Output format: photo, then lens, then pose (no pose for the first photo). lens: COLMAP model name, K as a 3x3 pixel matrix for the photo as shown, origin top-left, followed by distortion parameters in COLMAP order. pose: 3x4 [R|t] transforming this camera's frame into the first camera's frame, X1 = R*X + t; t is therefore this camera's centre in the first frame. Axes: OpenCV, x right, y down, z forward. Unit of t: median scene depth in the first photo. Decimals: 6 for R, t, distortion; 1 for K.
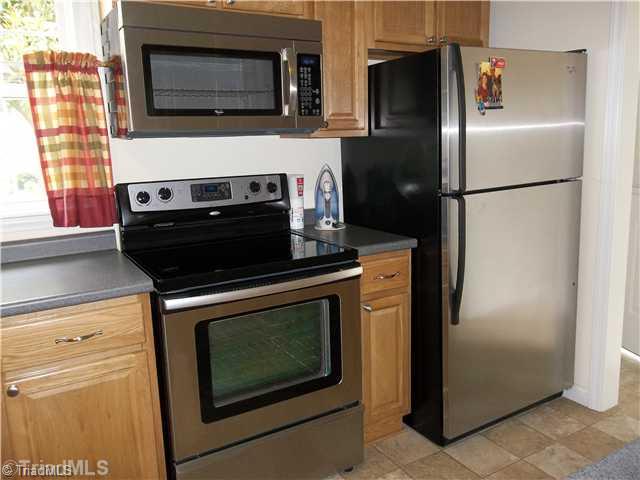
lens RADIAL K [[531.0, 0, 318.3], [0, 531.0, 237.6], [0, 0, 1]] dist [0.007455, 0.000019]
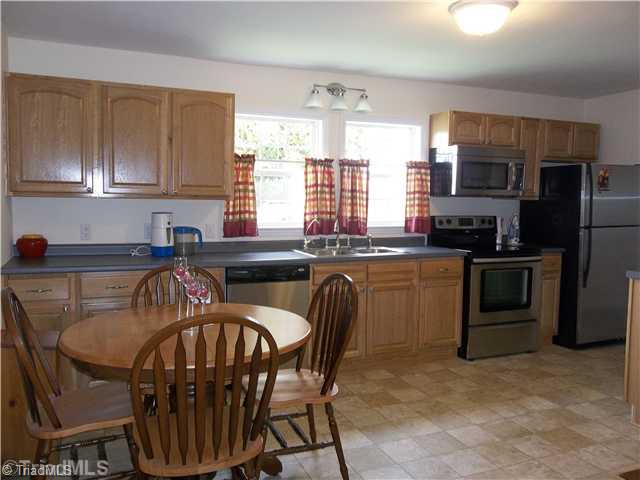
lens RADIAL K [[531.0, 0, 319.0], [0, 531.0, 239.6], [0, 0, 1]] dist [0.007455, 0.000019]
pose [[0.990237, 0.053783, -0.128598, -0.567098], [-0.066517, 0.993071, -0.096873, 0.261631], [0.122497, 0.104482, 0.986954, -1.347757]]
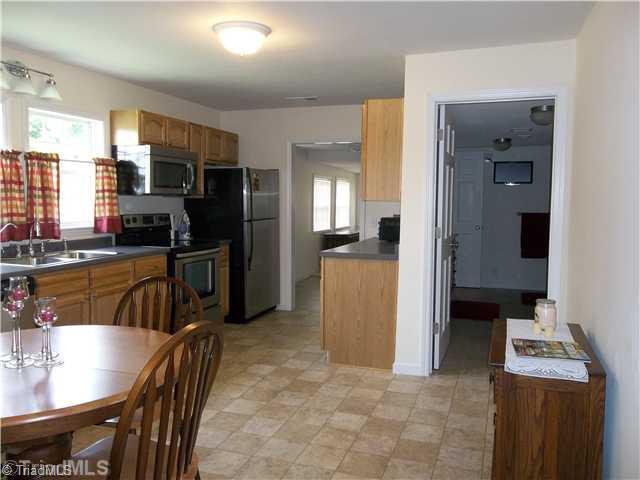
lens RADIAL K [[531.0, 0, 319.1], [0, 531.0, 240.9], [0, 0, 1]] dist [0.007455, 0.000019]
pose [[0.765519, -0.013209, 0.643277, -1.199018], [0.085089, 0.993086, -0.080866, 0.267363], [-0.637762, 0.116640, 0.761351, -1.265342]]
